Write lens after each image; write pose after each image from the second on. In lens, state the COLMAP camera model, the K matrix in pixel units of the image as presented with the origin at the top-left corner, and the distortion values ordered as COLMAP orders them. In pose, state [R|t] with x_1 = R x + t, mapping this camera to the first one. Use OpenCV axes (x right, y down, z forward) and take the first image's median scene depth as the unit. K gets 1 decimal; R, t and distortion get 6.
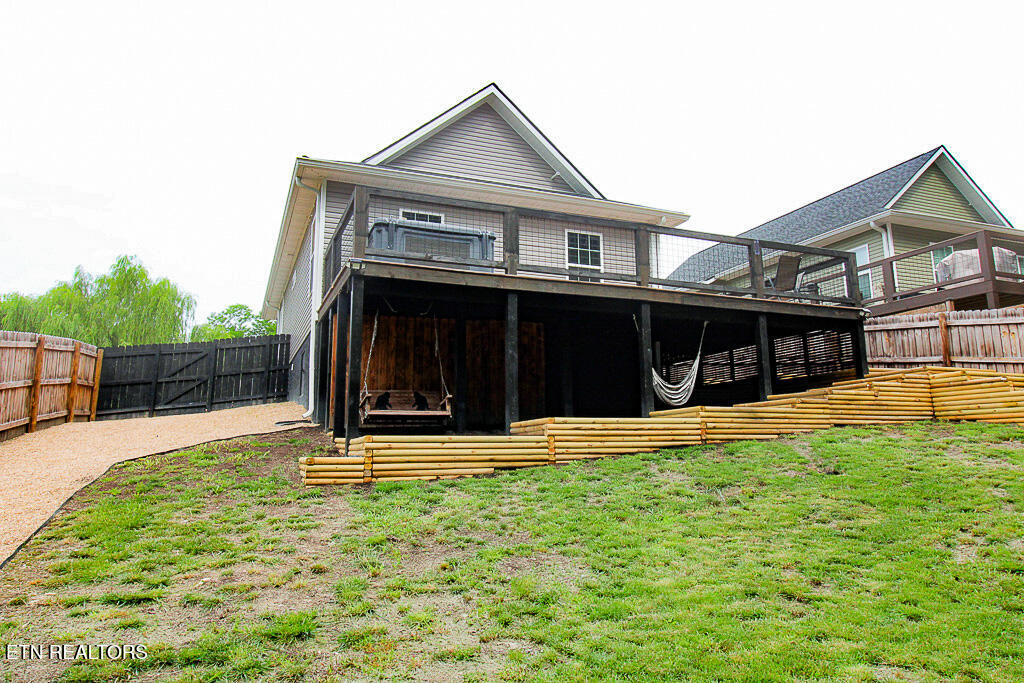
lens RADIAL K [[694.6, 0, 512.0], [0, 694.6, 341.5], [0, 0, 1]] dist [0.001251, -0.000247]
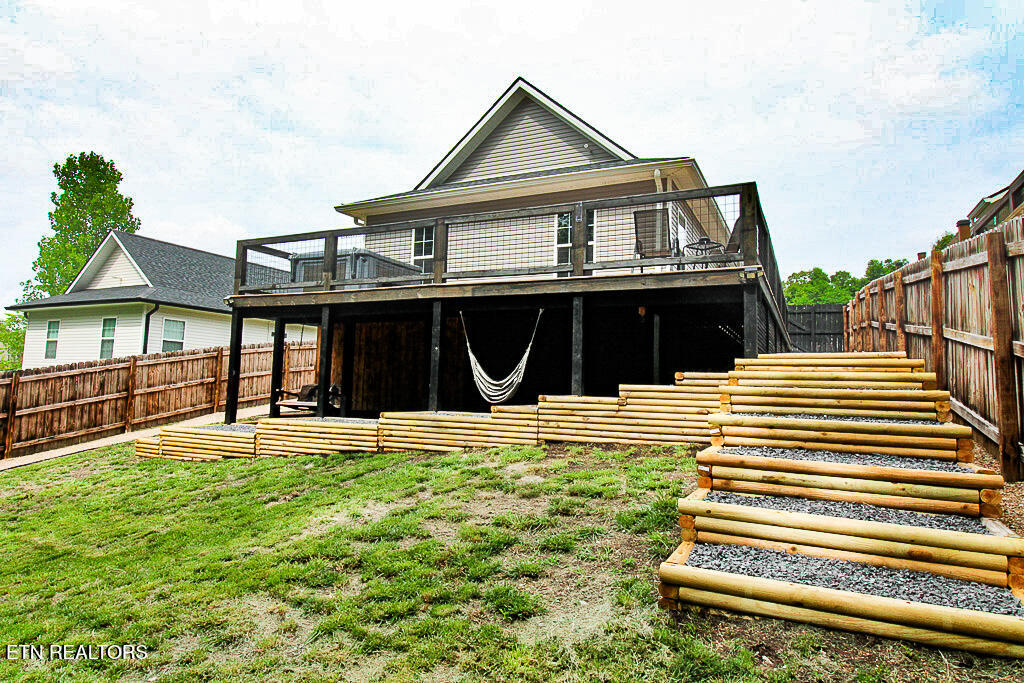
lens RADIAL K [[616.5, 0, 512.0], [0, 616.5, 341.5], [0, 0, 1]] dist [-0.000974, -0.000023]
pose [[0.671996, -0.033323, -0.739805, 0.865493], [0.087503, 0.995562, 0.034639, -0.017147], [0.735367, -0.088012, 0.671929, 0.464934]]
